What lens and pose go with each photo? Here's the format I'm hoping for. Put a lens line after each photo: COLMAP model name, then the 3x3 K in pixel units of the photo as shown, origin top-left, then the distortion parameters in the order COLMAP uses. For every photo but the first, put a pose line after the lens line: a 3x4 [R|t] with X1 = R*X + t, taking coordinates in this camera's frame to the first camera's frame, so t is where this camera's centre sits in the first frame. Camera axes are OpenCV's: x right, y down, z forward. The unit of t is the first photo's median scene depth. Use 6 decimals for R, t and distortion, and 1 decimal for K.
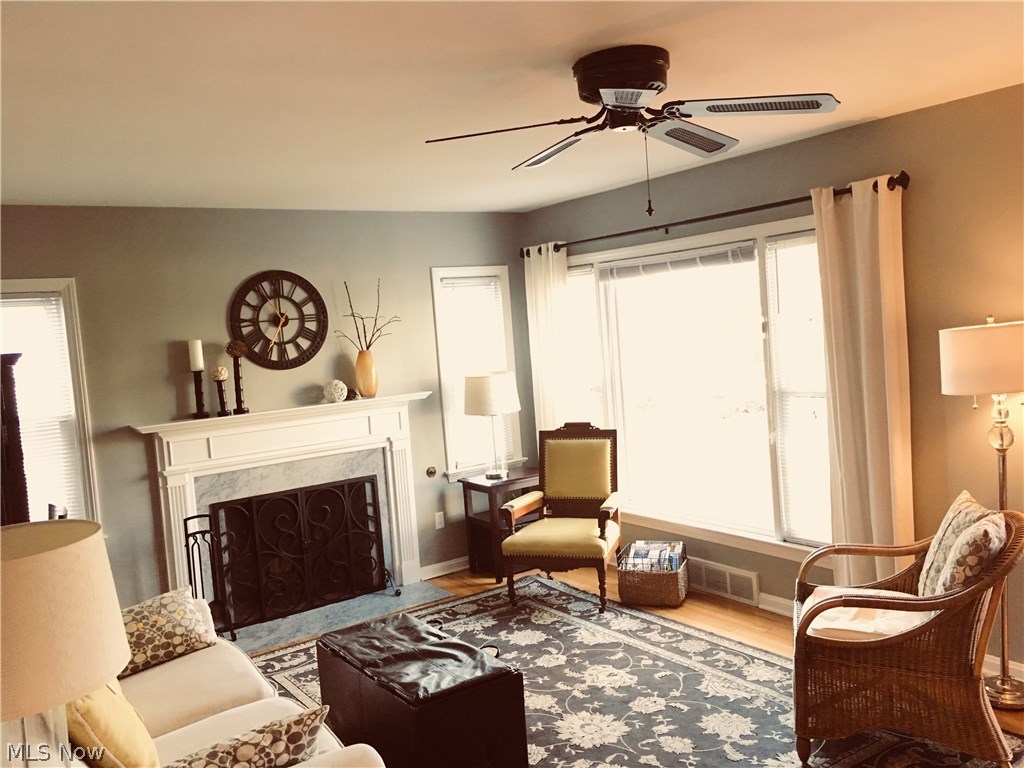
lens RADIAL K [[873.6, 0, 504.4], [0, 873.6, 381.4], [0, 0, 1]] dist [0.040426, -0.052878]
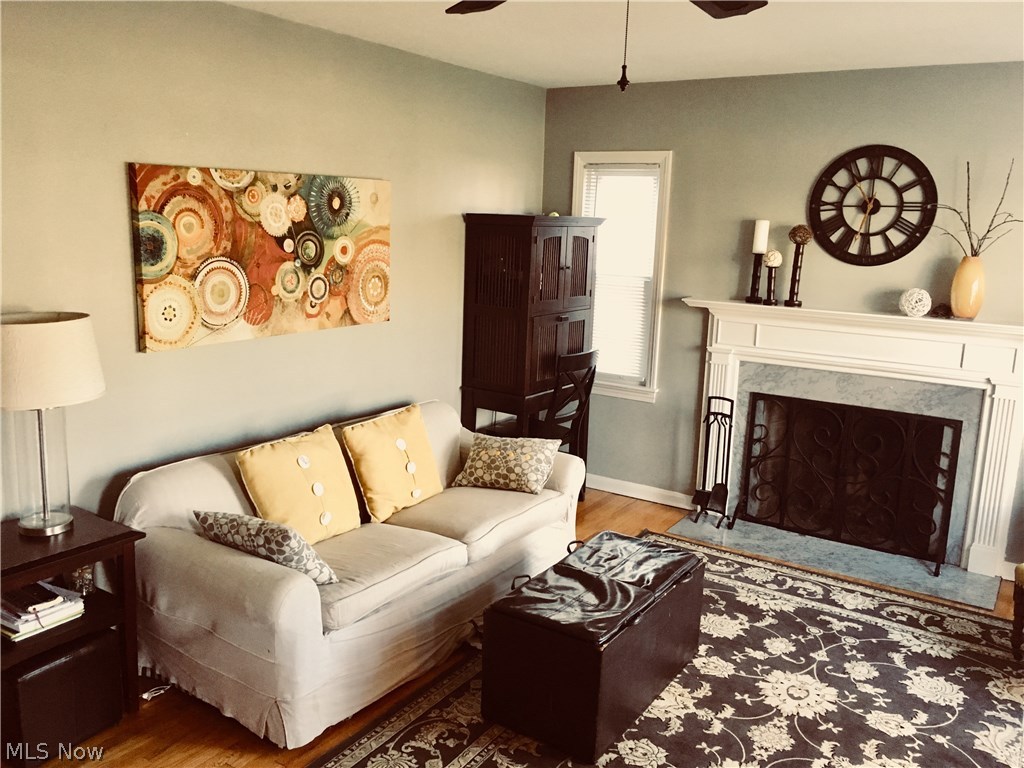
lens RADIAL K [[873.6, 0, 504.4], [0, 873.6, 386.0], [0, 0, 1]] dist [0.040426, -0.052878]
pose [[0.364815, 0.267345, -0.891873, 0.421857], [-0.116914, 0.963462, 0.240981, -0.067428], [0.923710, 0.016359, 0.382742, 0.364831]]
